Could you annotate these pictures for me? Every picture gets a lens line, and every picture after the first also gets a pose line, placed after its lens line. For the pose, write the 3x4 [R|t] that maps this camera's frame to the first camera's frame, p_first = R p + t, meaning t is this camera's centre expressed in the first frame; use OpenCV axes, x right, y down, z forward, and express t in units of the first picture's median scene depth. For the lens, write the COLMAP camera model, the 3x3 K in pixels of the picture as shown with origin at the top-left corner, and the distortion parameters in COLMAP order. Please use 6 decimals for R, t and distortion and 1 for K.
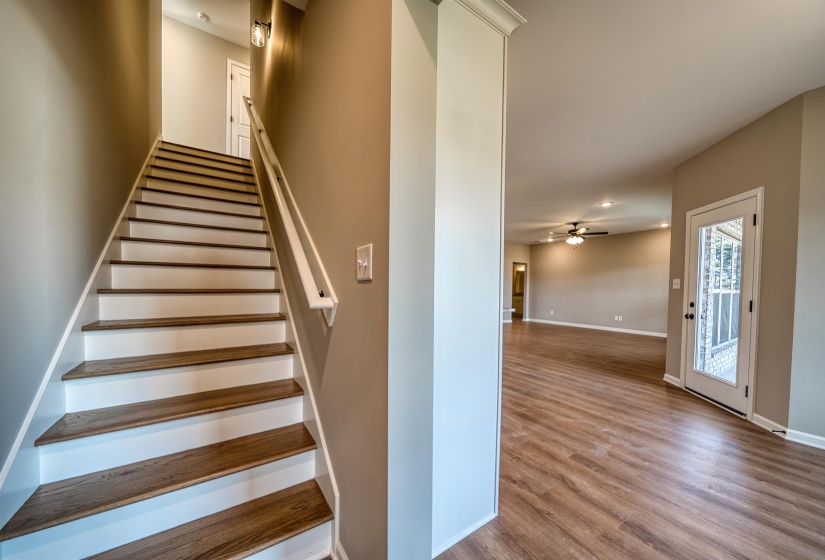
lens RADIAL K [[292.2, 0, 408.6], [0, 292.2, 293.0], [0, 0, 1]] dist [-0.005797, -0.000255]
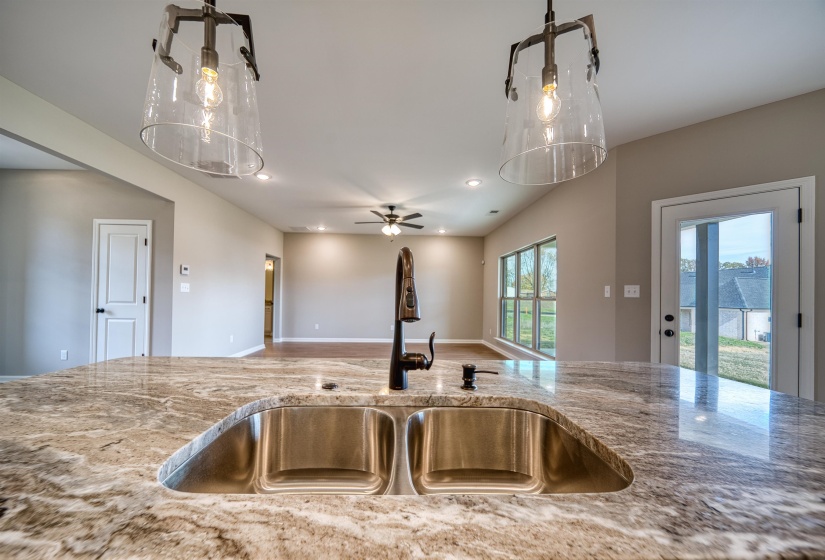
lens RADIAL K [[292.2, 0, 408.6], [0, 292.2, 293.0], [0, 0, 1]] dist [-0.005797, -0.000255]
pose [[0.523123, 0.005363, 0.852240, -0.067585], [0.009055, 0.999889, -0.011851, -0.024646], [-0.852209, 0.013917, 0.523016, 1.152984]]
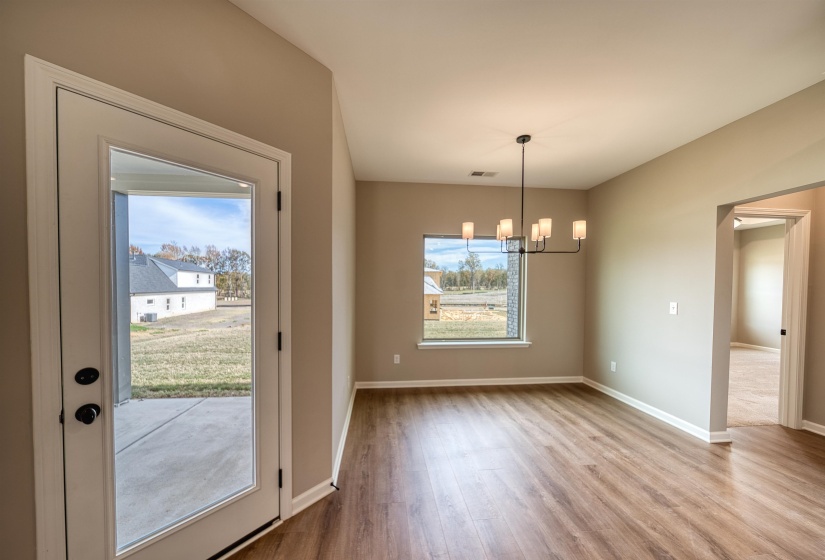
lens RADIAL K [[292.2, 0, 408.6], [0, 292.2, 293.0], [0, 0, 1]] dist [-0.005797, -0.000255]
pose [[-0.884771, -0.028493, 0.465154, 0.497766], [-0.006316, 0.998771, 0.049165, -0.067388], [-0.465983, 0.040562, -0.883864, 1.079802]]
